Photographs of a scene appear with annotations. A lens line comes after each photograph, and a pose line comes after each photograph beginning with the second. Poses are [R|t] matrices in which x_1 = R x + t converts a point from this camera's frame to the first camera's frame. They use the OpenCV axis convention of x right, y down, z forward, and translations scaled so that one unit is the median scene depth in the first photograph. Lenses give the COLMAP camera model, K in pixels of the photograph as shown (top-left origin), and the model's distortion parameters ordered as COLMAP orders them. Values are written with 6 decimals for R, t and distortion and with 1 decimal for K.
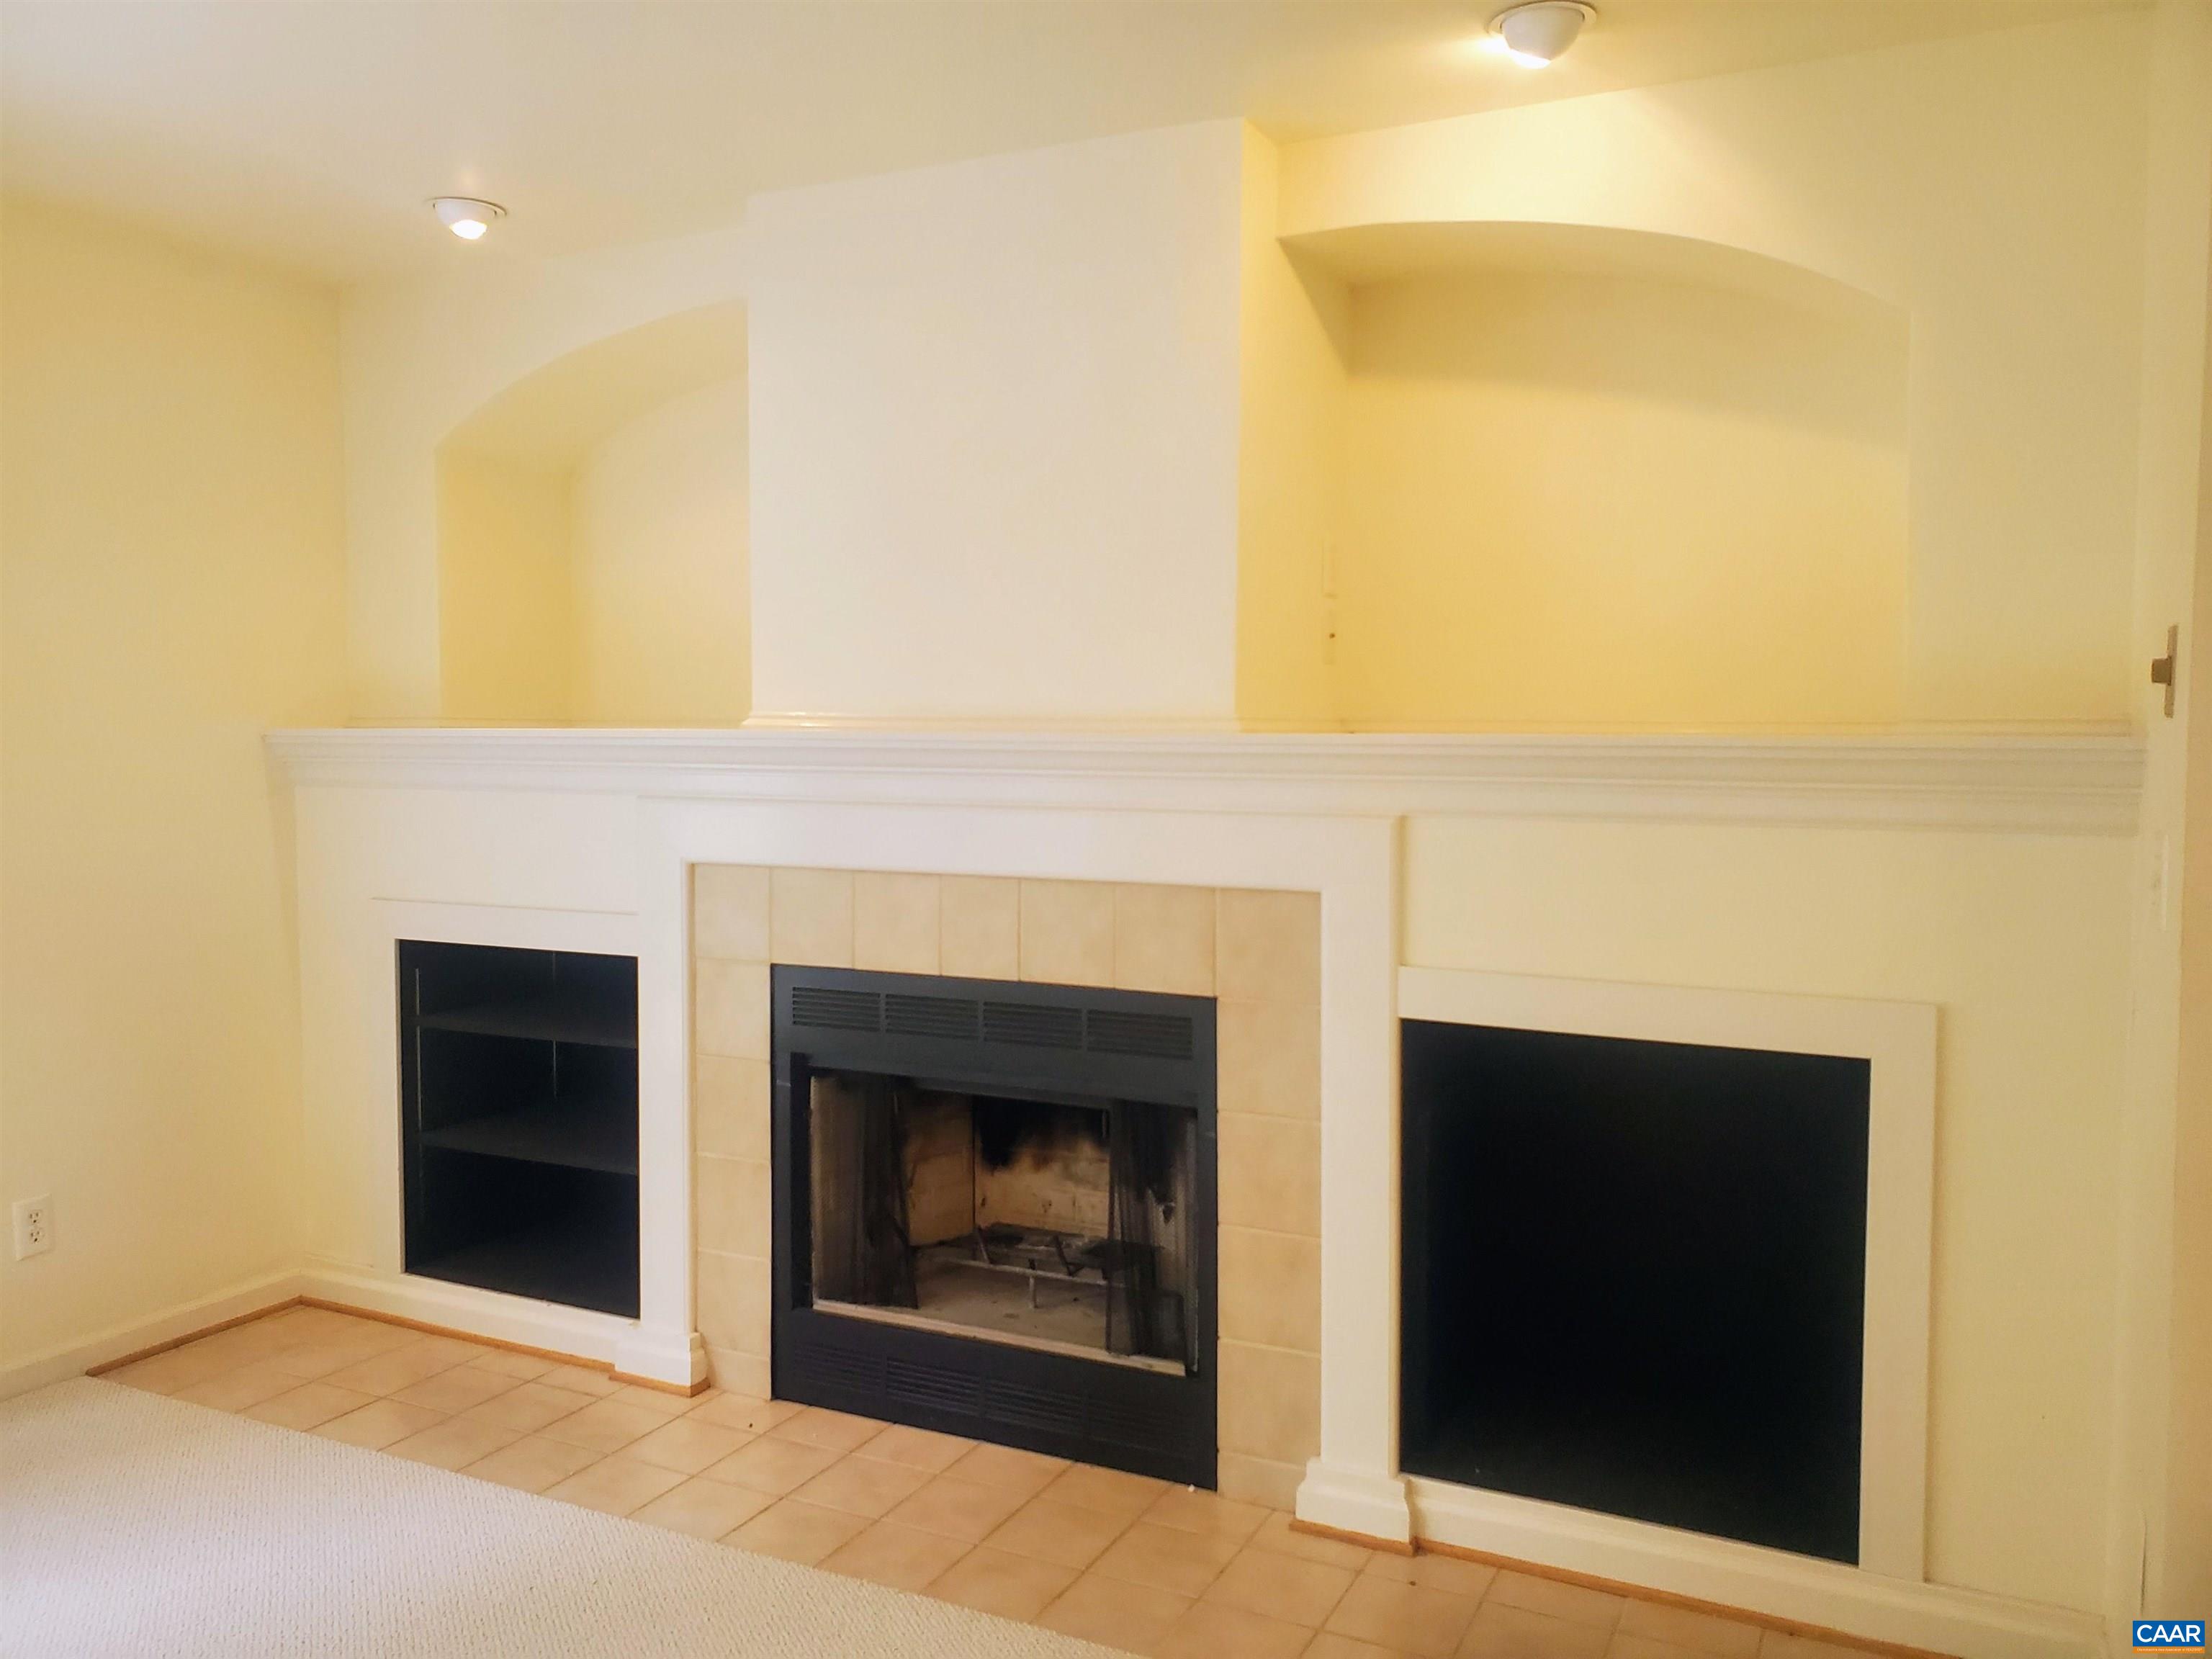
lens RADIAL K [[1726.5, 0, 1106.0], [0, 1726.5, 829.5], [0, 0, 1]] dist [0.045477, -0.001085]
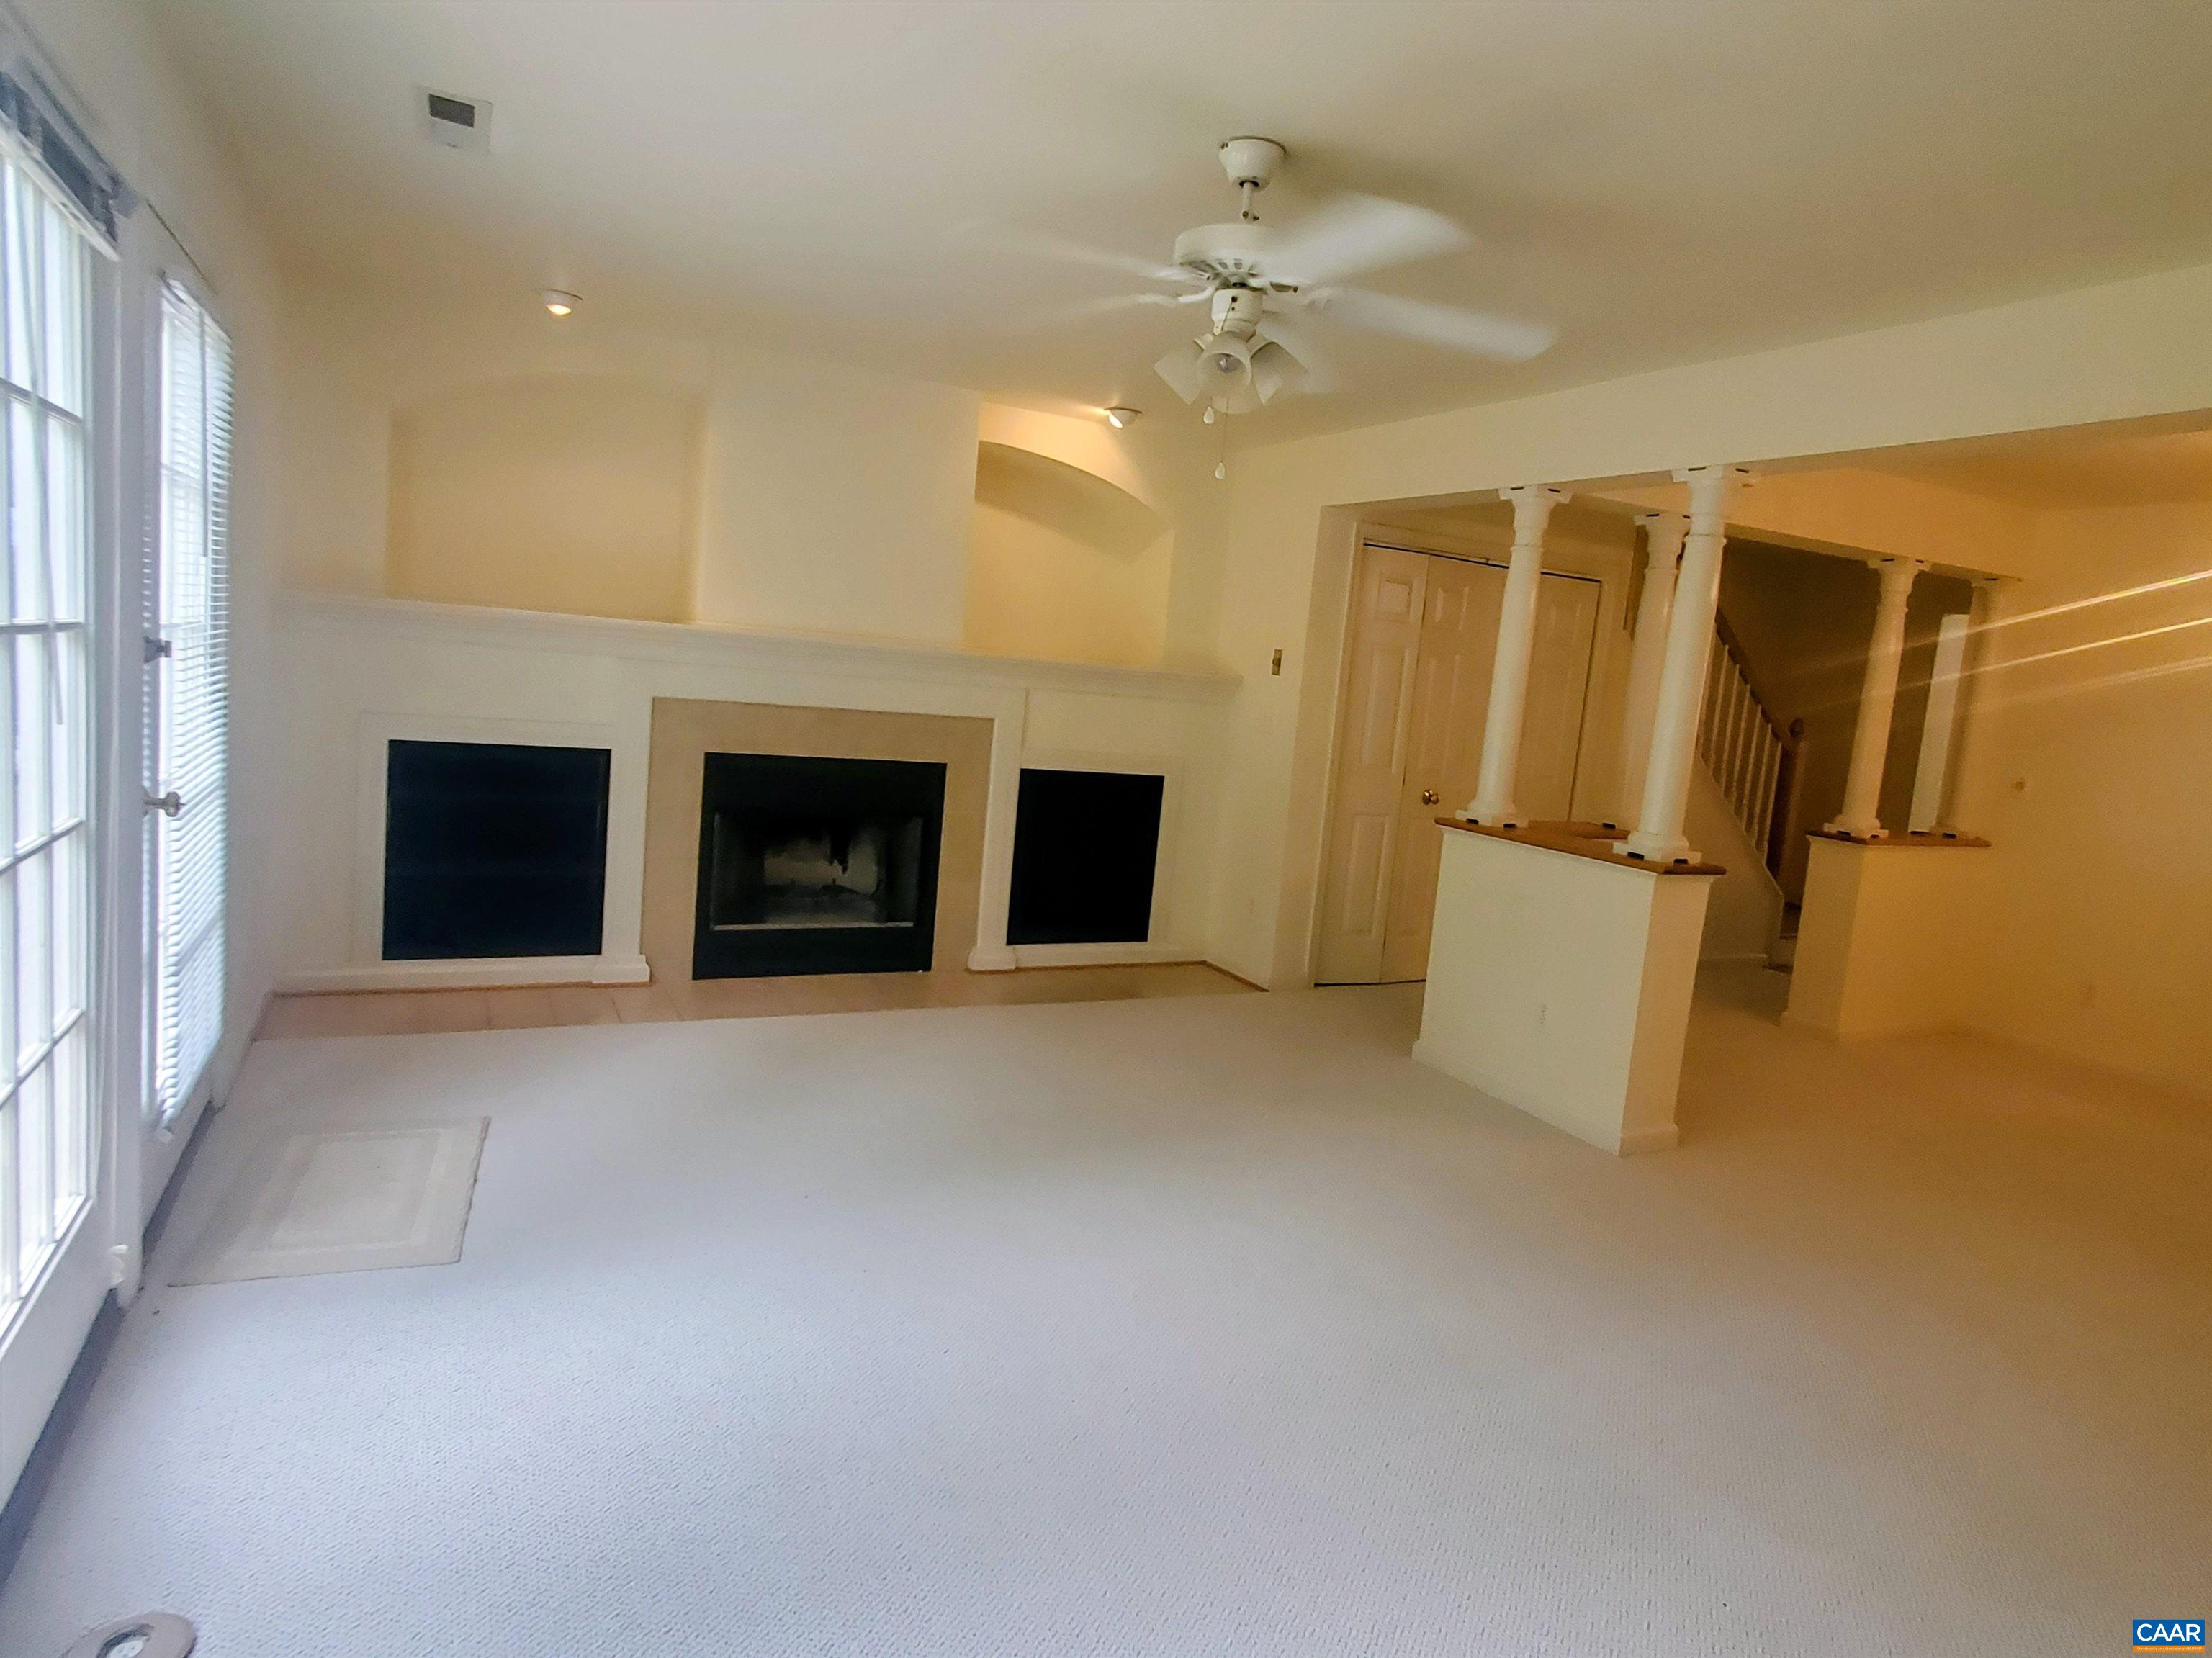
lens RADIAL K [[1273.7, 0, 1106.0], [0, 1273.7, 829.0], [0, 0, 1]] dist [0.003114, 0.001327]
pose [[0.587708, -0.051467, 0.807434, -1.070242], [-0.039302, 0.994980, 0.092028, 0.015952], [-0.808118, -0.085820, 0.582735, -0.175107]]
